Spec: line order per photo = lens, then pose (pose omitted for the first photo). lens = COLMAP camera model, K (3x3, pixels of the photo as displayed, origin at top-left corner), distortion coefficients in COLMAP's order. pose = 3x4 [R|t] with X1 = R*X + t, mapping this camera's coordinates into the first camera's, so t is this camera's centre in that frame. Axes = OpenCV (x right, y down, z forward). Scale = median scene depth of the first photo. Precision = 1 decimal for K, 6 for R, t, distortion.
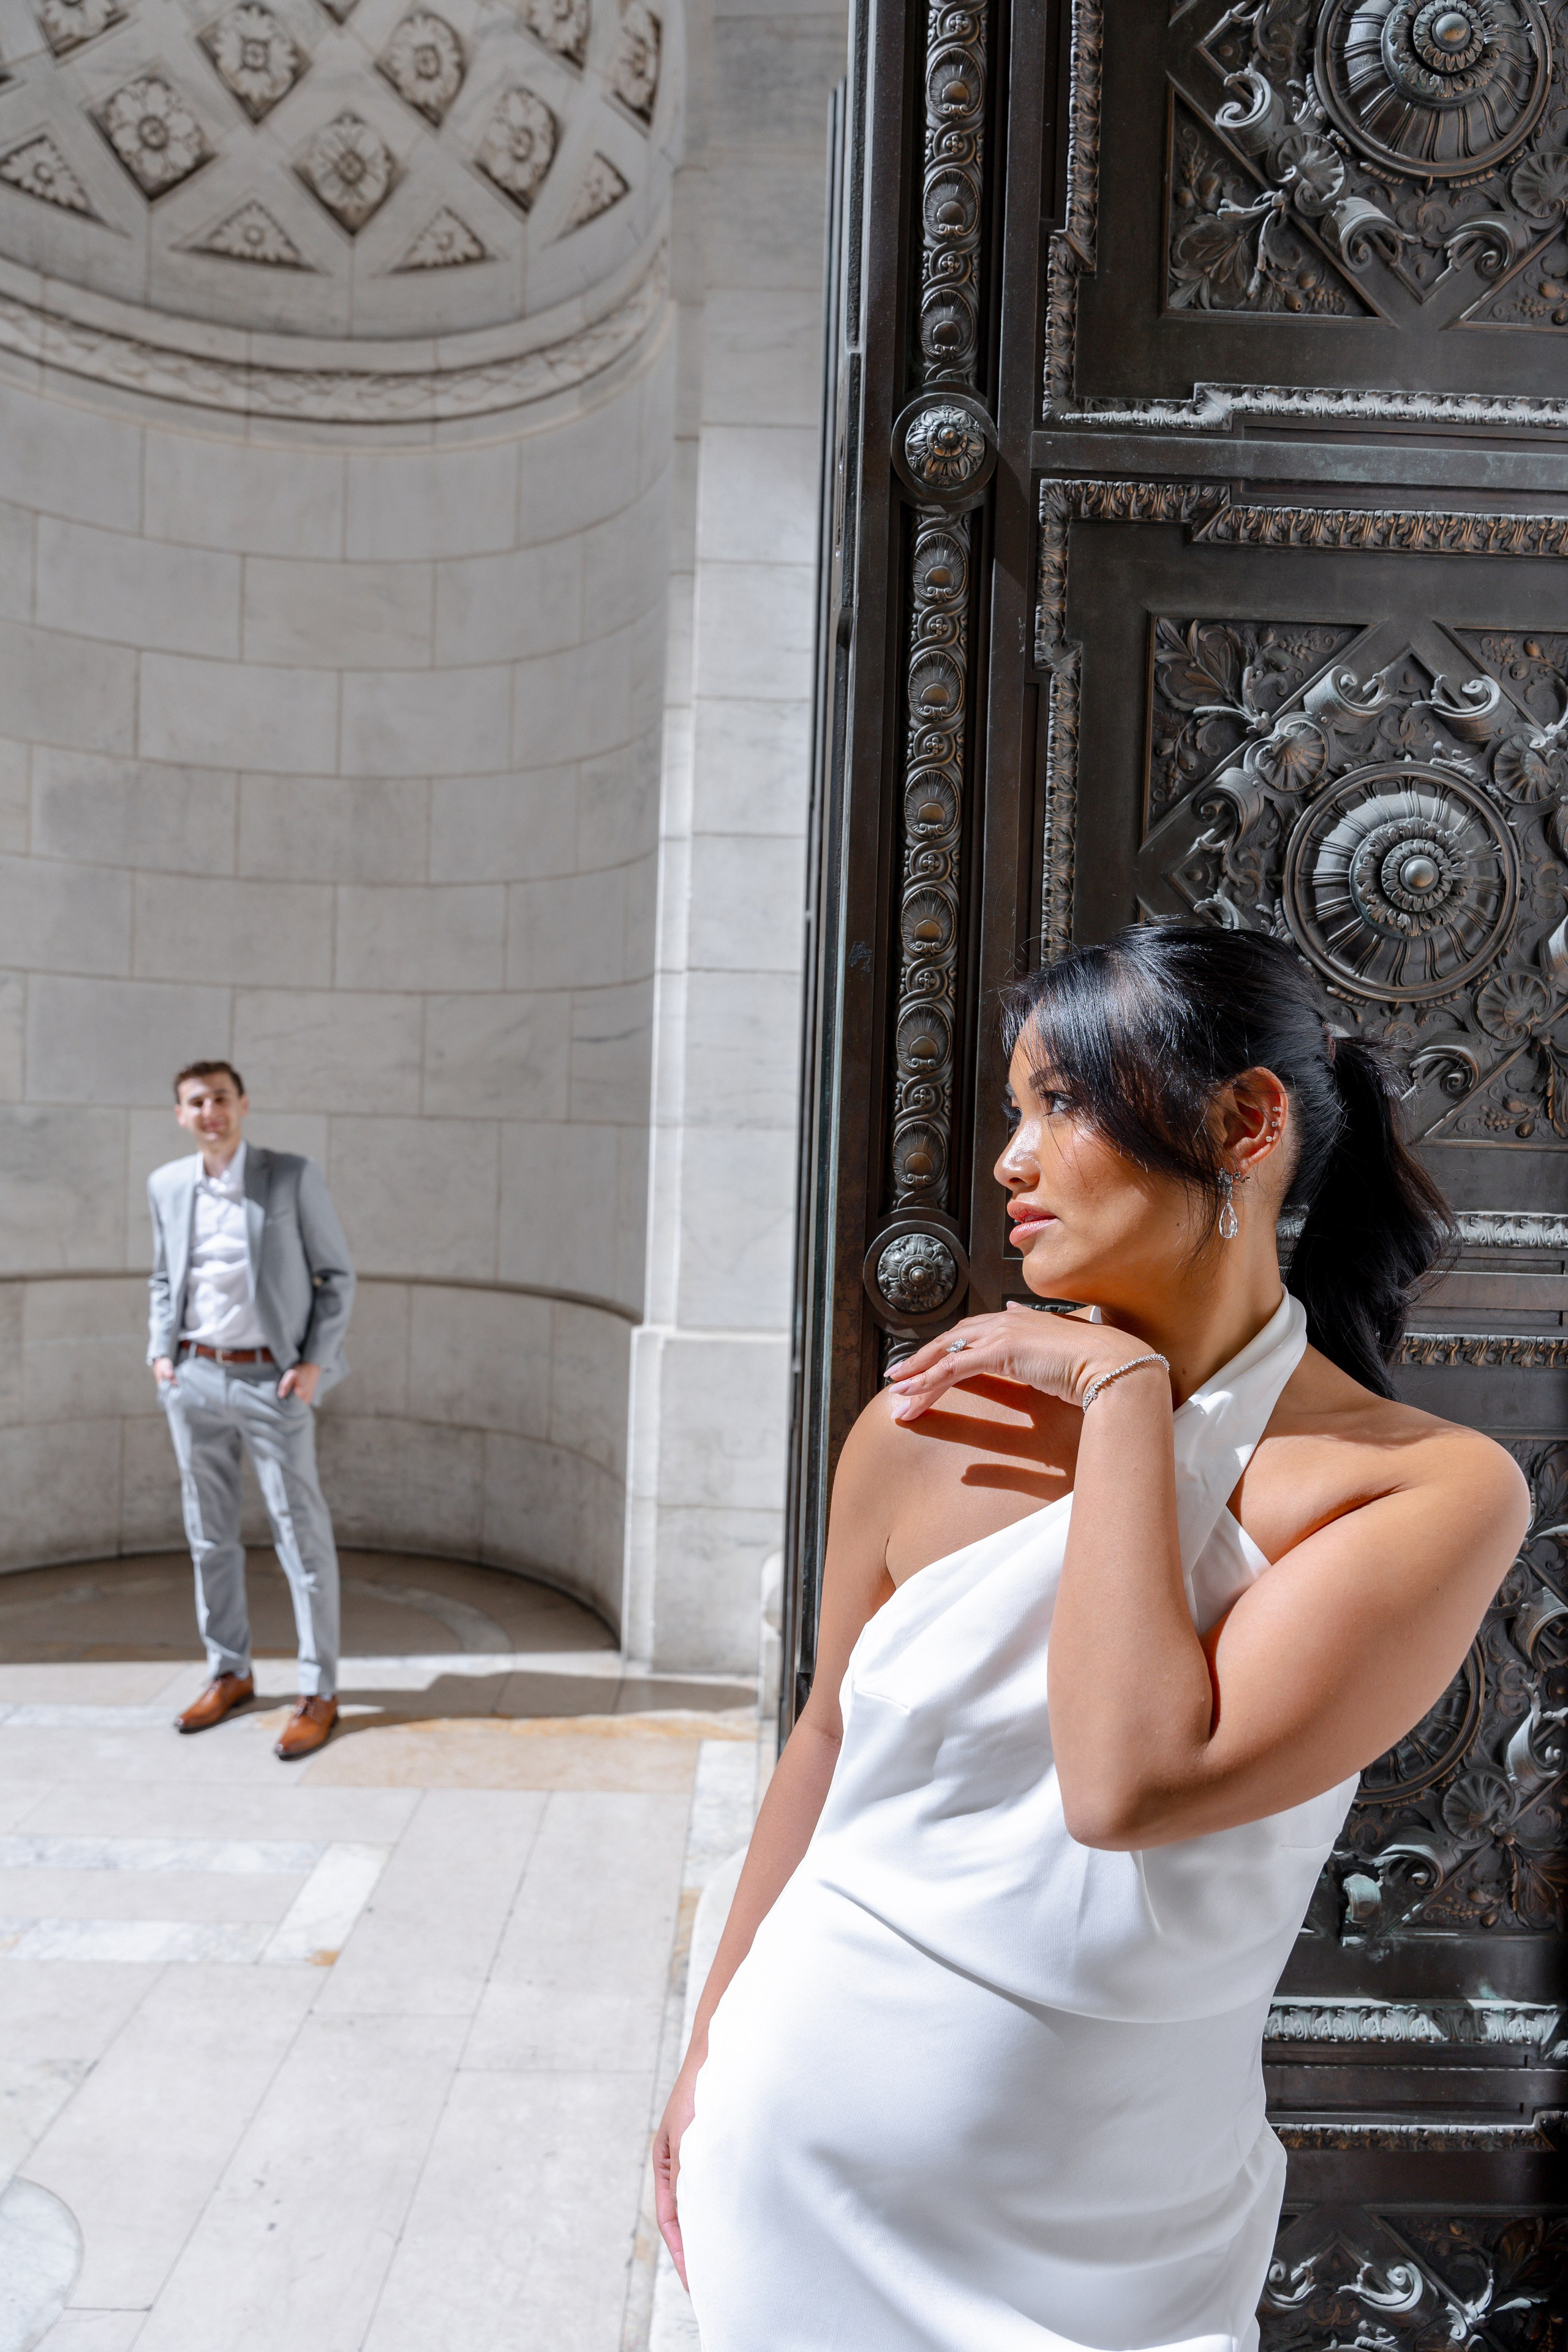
lens RADIAL K [[1611.8, 0, 753.5], [0, 1611.8, 1177.4], [0, 0, 1]] dist [0.000371, -0.018894]
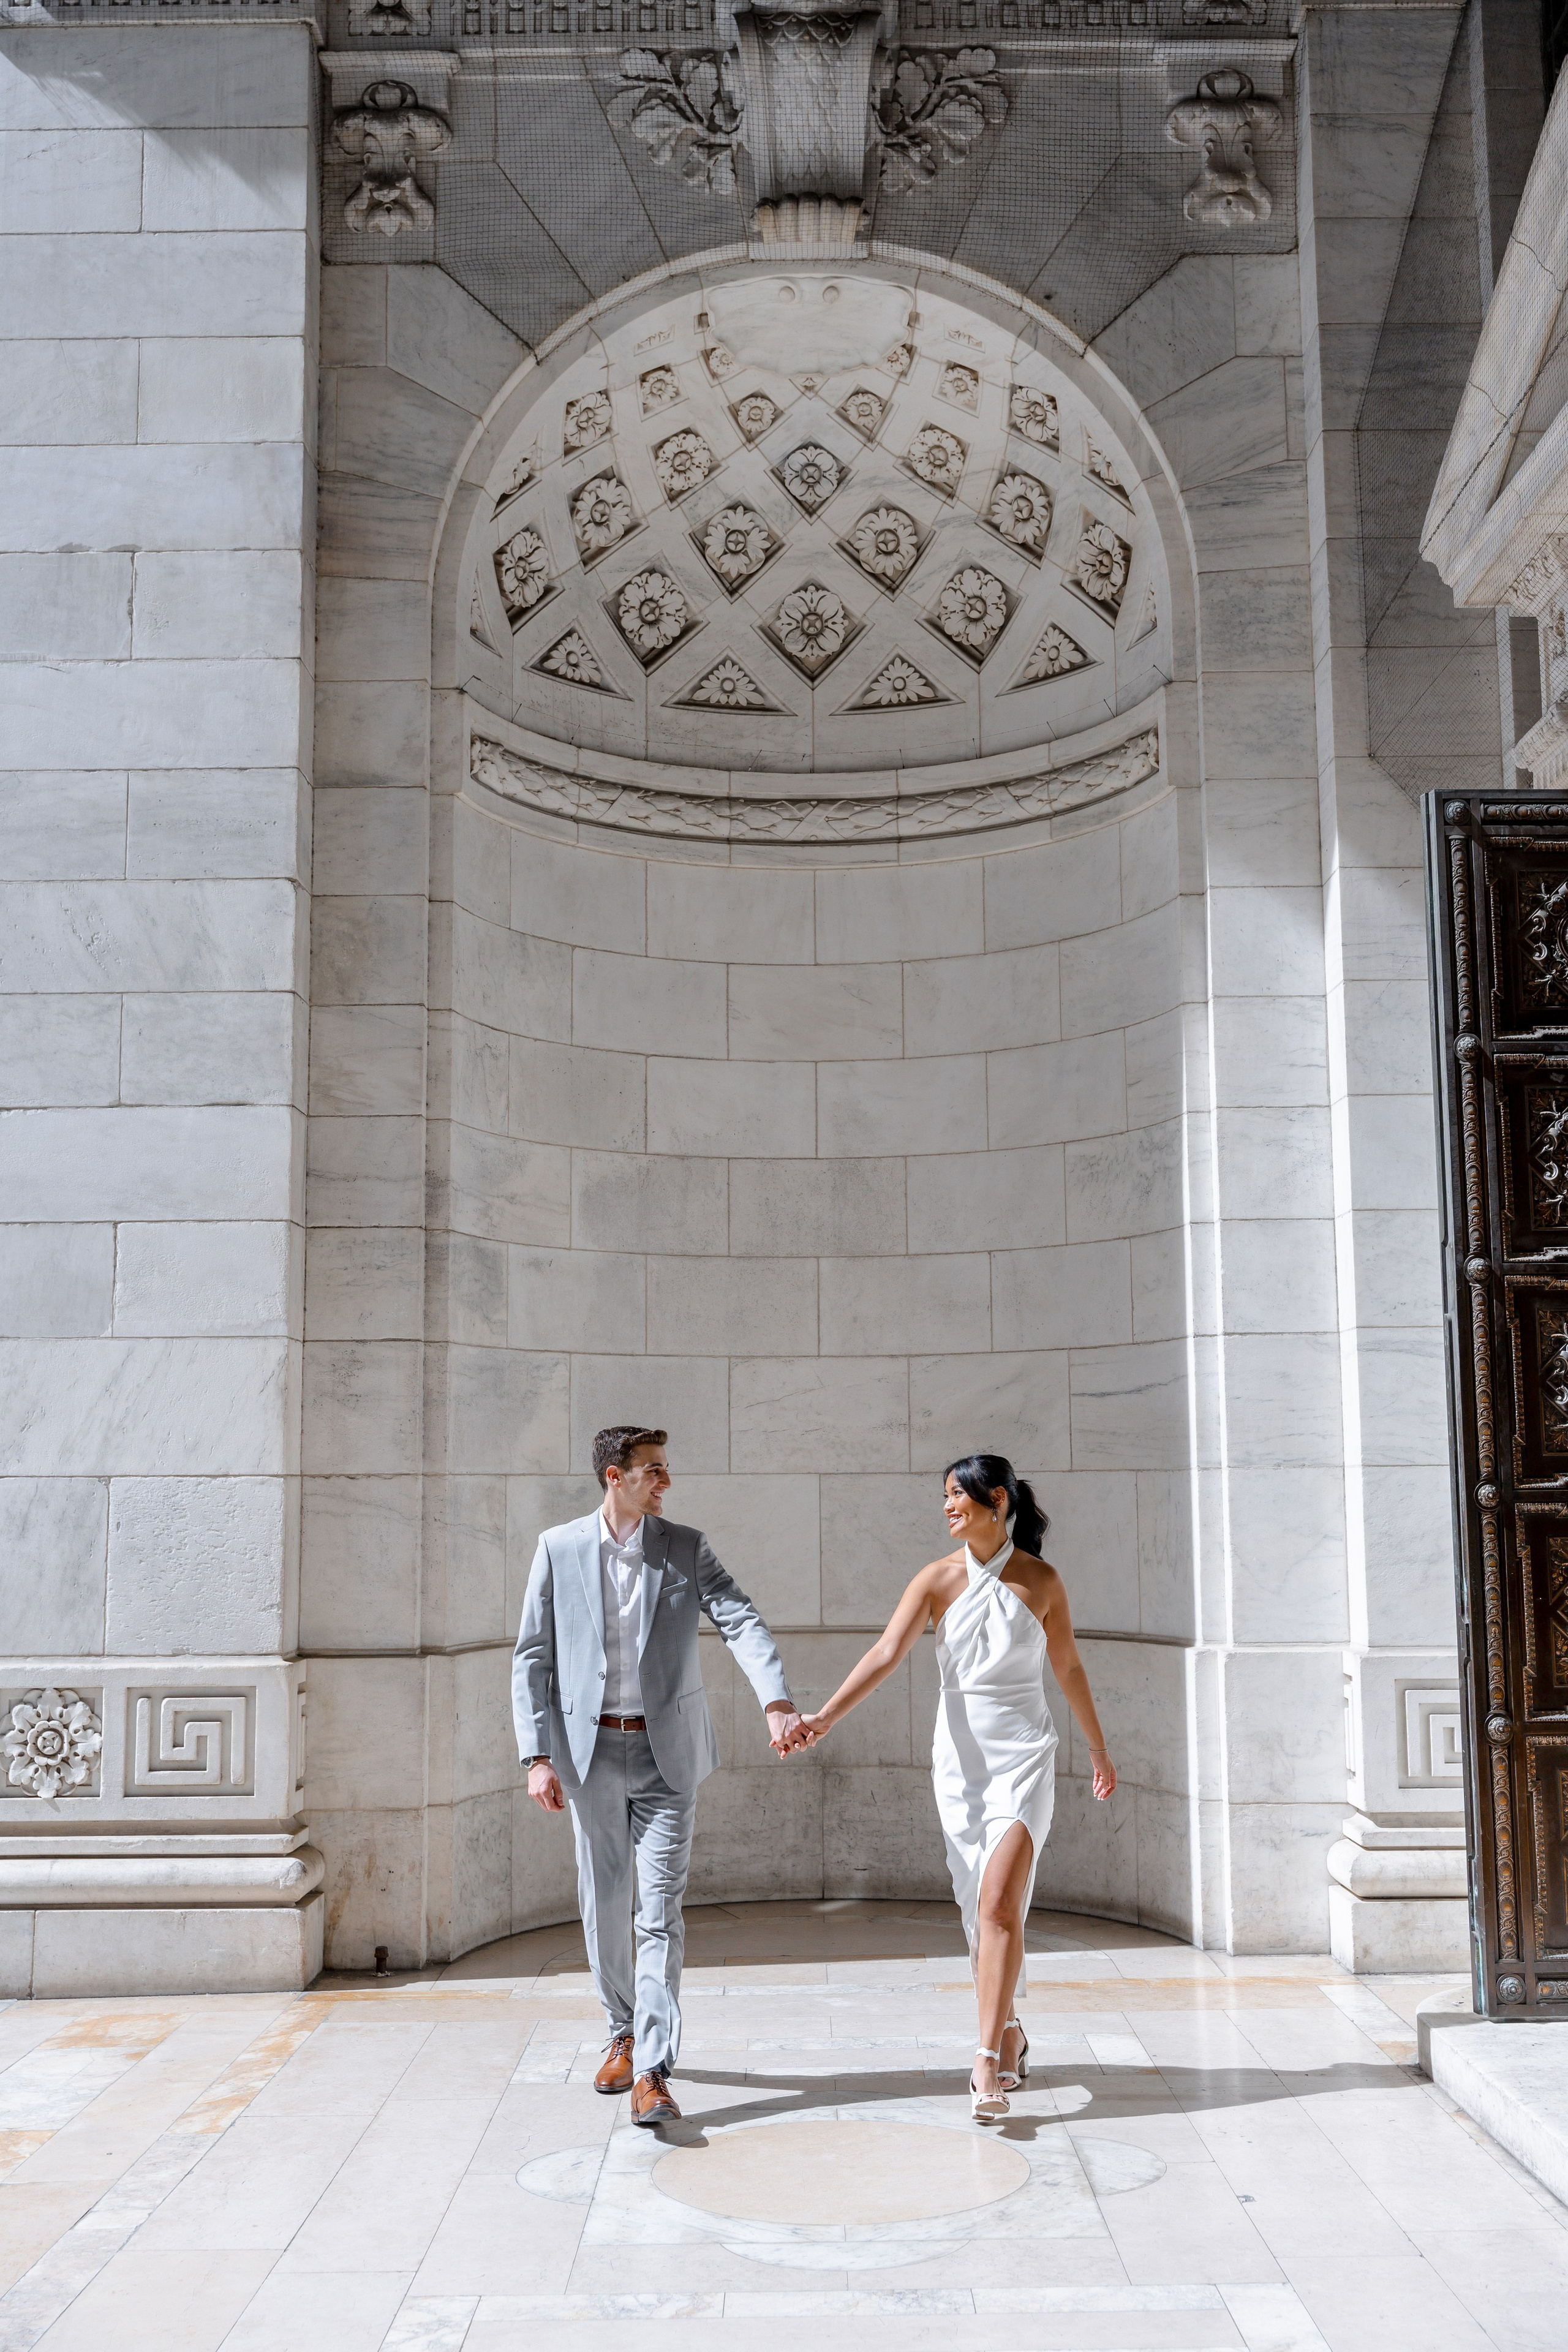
lens RADIAL K [[2438.1, 0, 791.5], [0, 2438.1, 1172.8], [0, 0, 1]] dist [0.007734, 0.000000]
pose [[0.999099, -0.042360, -0.002745, -0.343550], [0.041368, 0.986126, -0.160763, 0.028602], [0.009517, 0.160504, 0.986989, -0.774069]]
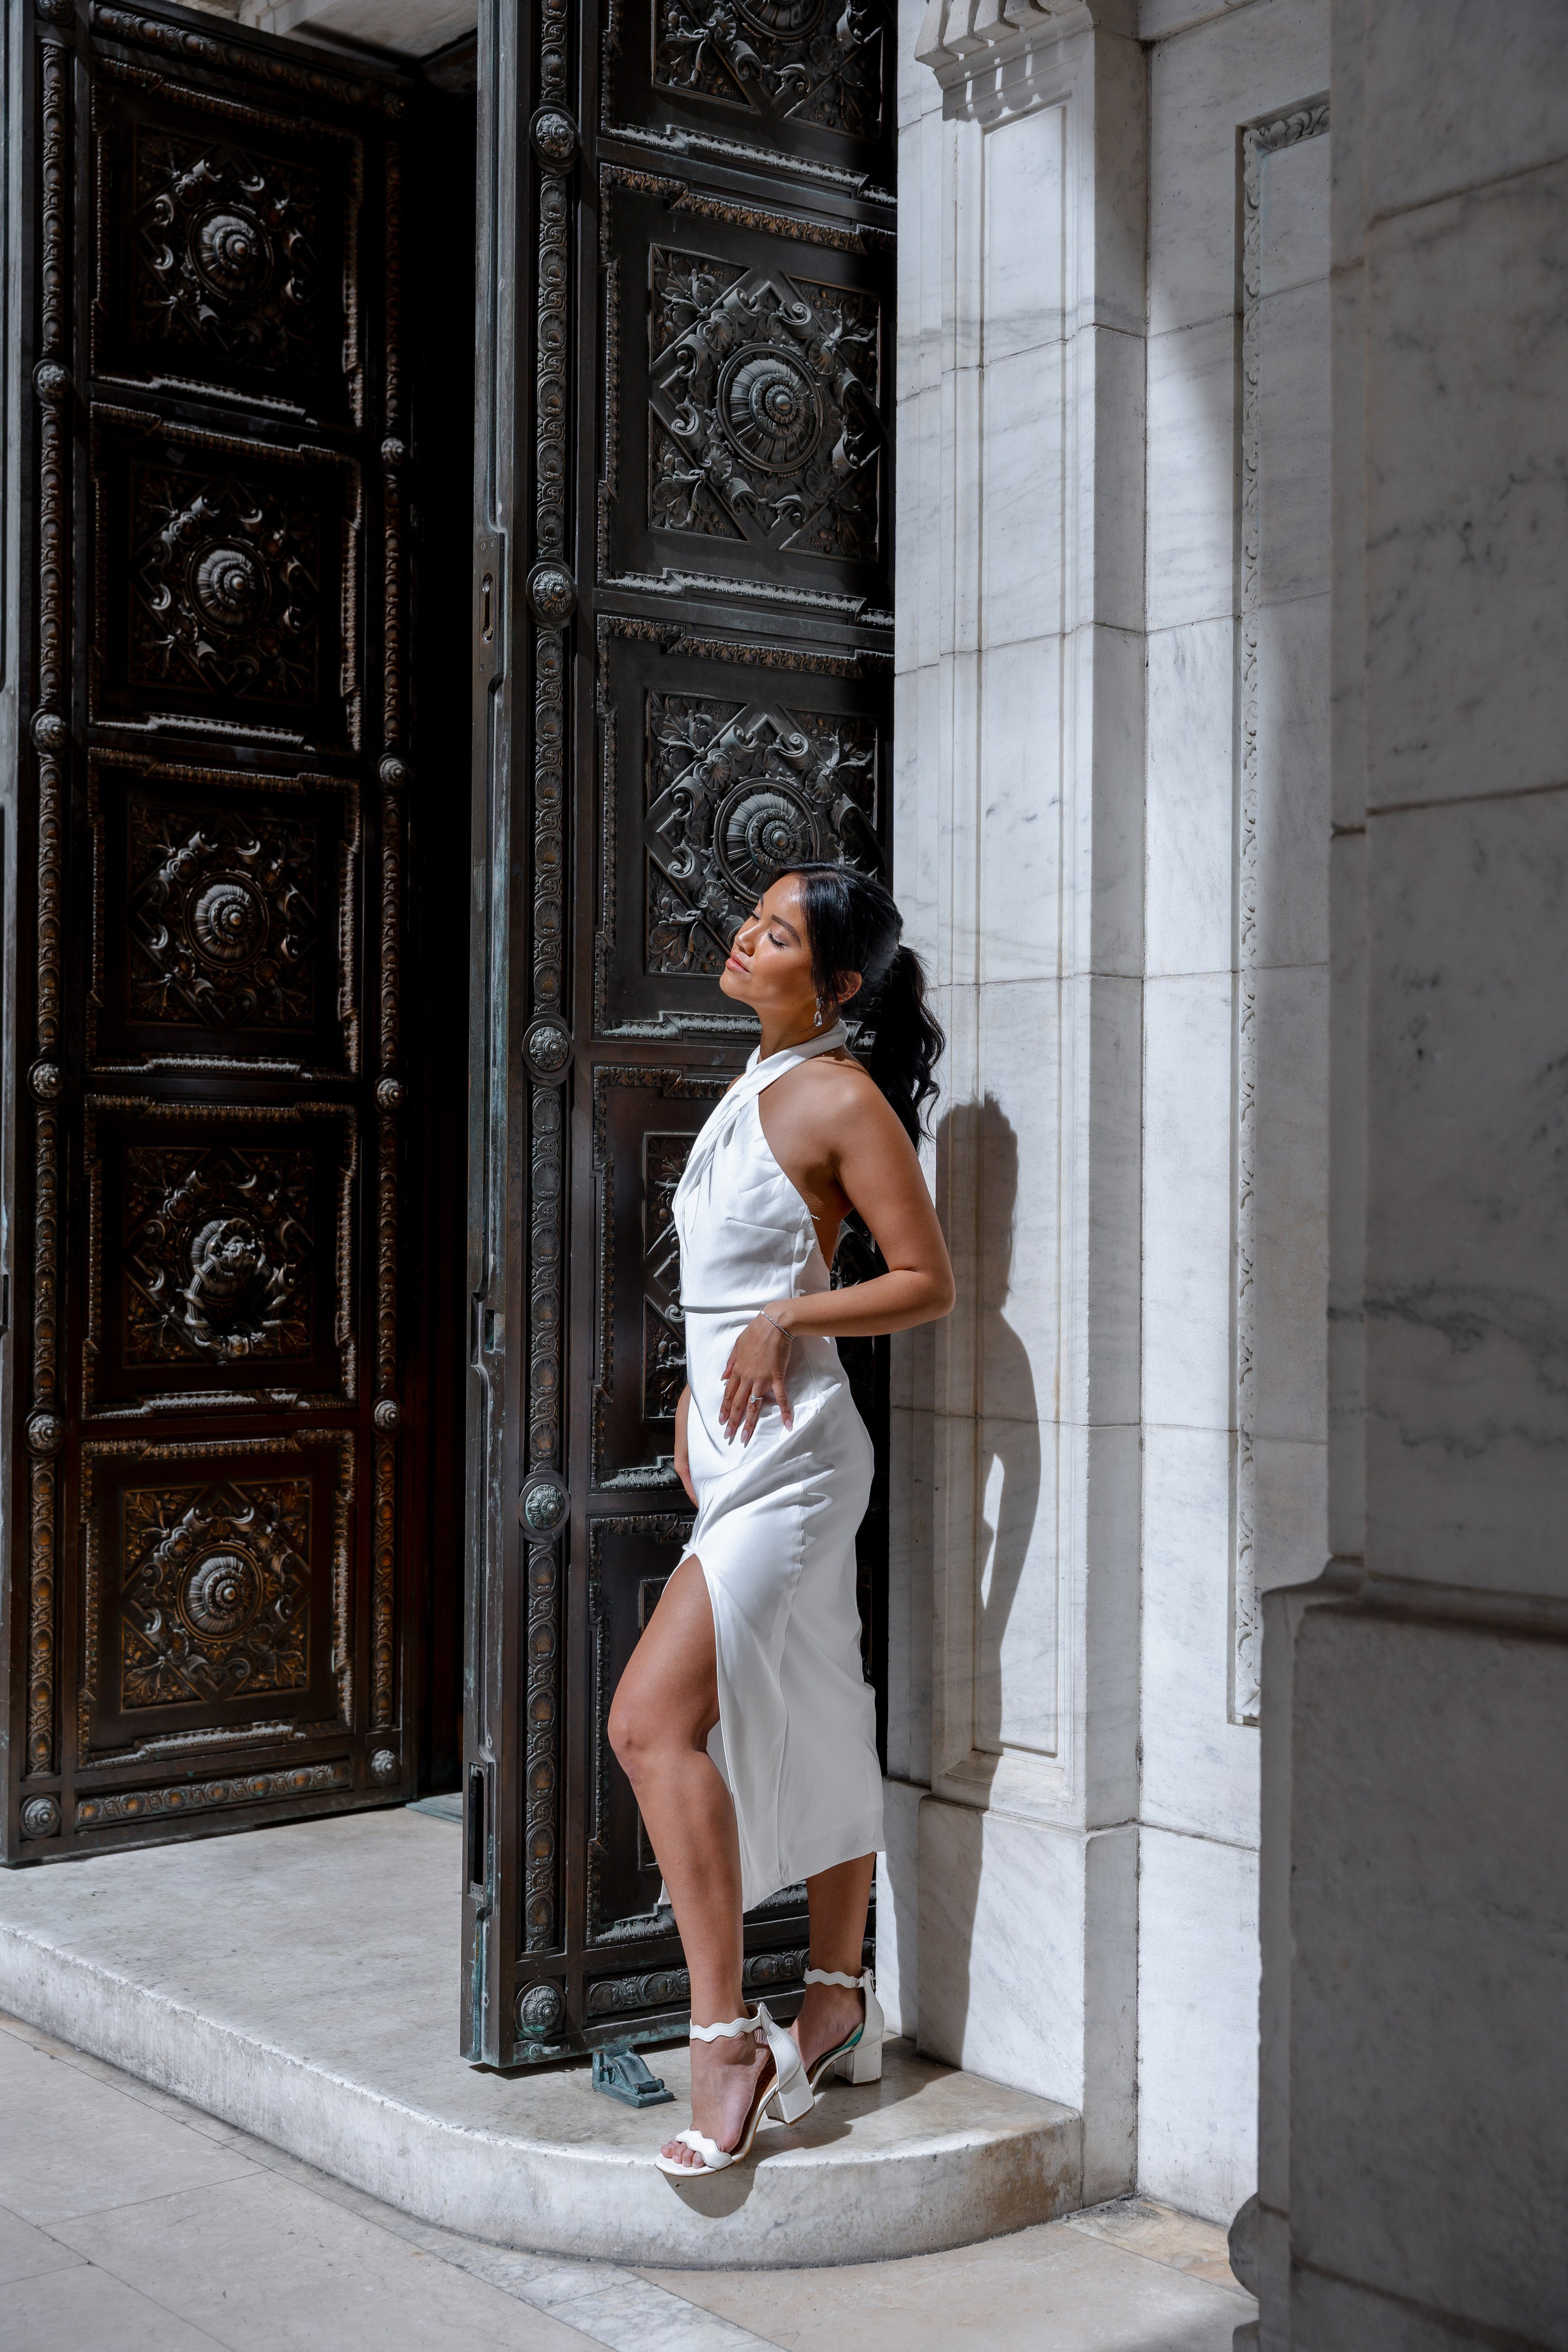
lens RADIAL K [[2946.6, 0, 793.5], [0, 2946.6, 1165.5], [0, 0, 1]] dist [0.020541, 0.000000]
pose [[0.782921, -0.017805, 0.621866, -0.420311], [0.040198, 0.998949, -0.022007, 0.068399], [-0.620821, 0.042228, 0.782814, -0.404472]]
